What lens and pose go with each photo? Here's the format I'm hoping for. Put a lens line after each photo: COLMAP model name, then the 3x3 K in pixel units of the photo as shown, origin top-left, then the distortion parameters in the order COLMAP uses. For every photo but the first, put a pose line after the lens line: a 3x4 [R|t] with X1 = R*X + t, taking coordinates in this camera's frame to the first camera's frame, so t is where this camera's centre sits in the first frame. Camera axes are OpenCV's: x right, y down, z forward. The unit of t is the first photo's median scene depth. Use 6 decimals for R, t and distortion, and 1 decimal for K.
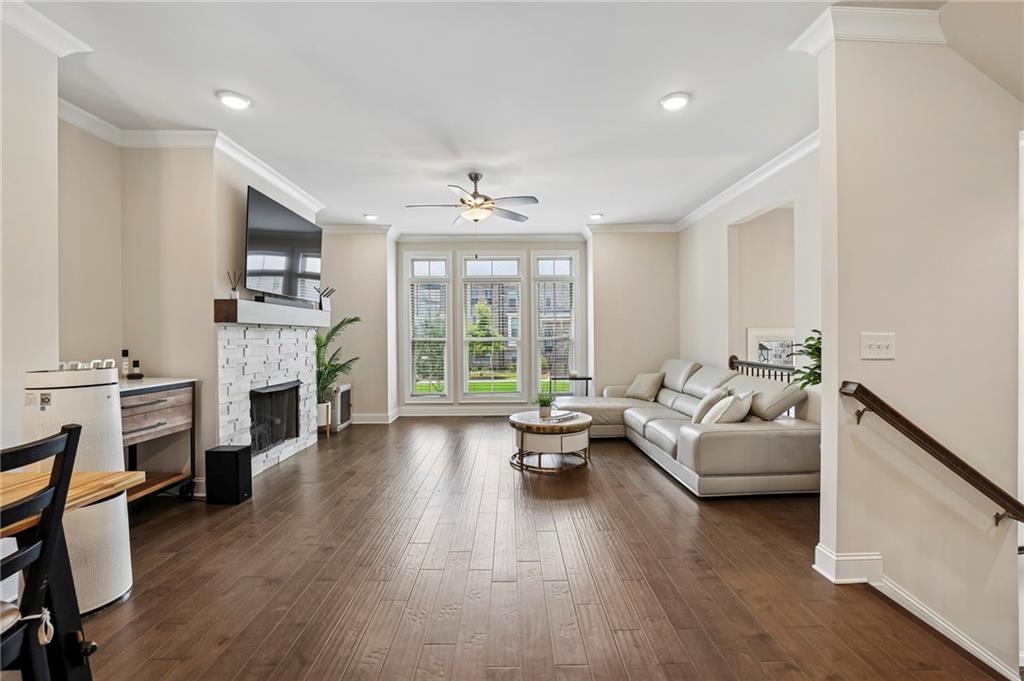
lens RADIAL K [[453.6, 0, 514.4], [0, 453.6, 343.1], [0, 0, 1]] dist [-0.020575, 0.001805]
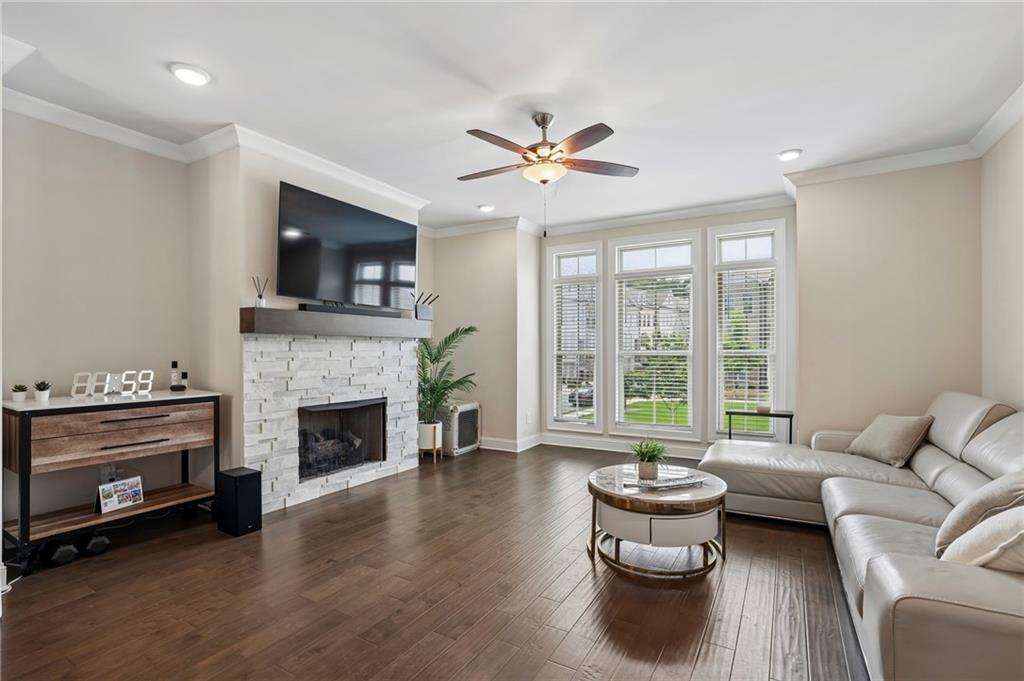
lens RADIAL K [[467.3, 0, 529.7], [0, 467.3, 356.1], [0, 0, 1]] dist [-0.024765, 0.005424]
pose [[0.865497, 0.010514, -0.500804, 0.217301], [-0.010639, 0.999940, 0.002608, -0.005002], [0.500801, 0.003071, 0.865557, 0.316036]]
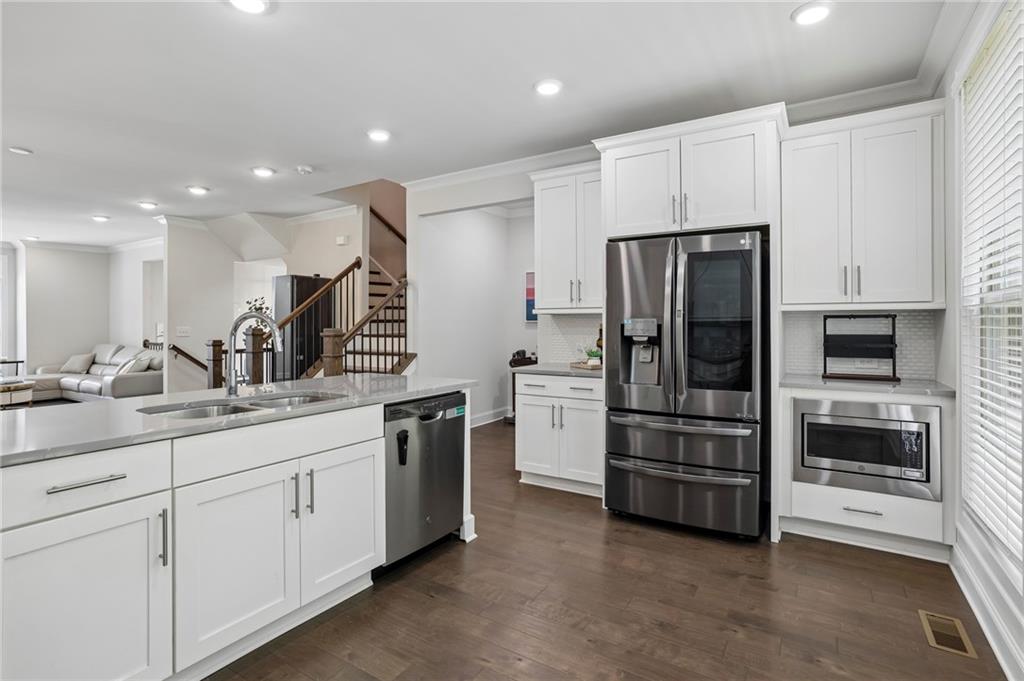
lens RADIAL K [[501.3, 0, 518.3], [0, 501.3, 324.9], [0, 0, 1]] dist [-0.013853, 0.004901]
pose [[0.529579, 0.006897, 0.848233, -0.336723], [0.009365, 0.999858, -0.013977, 0.011633], [-0.848209, 0.015346, 0.529439, -1.104832]]
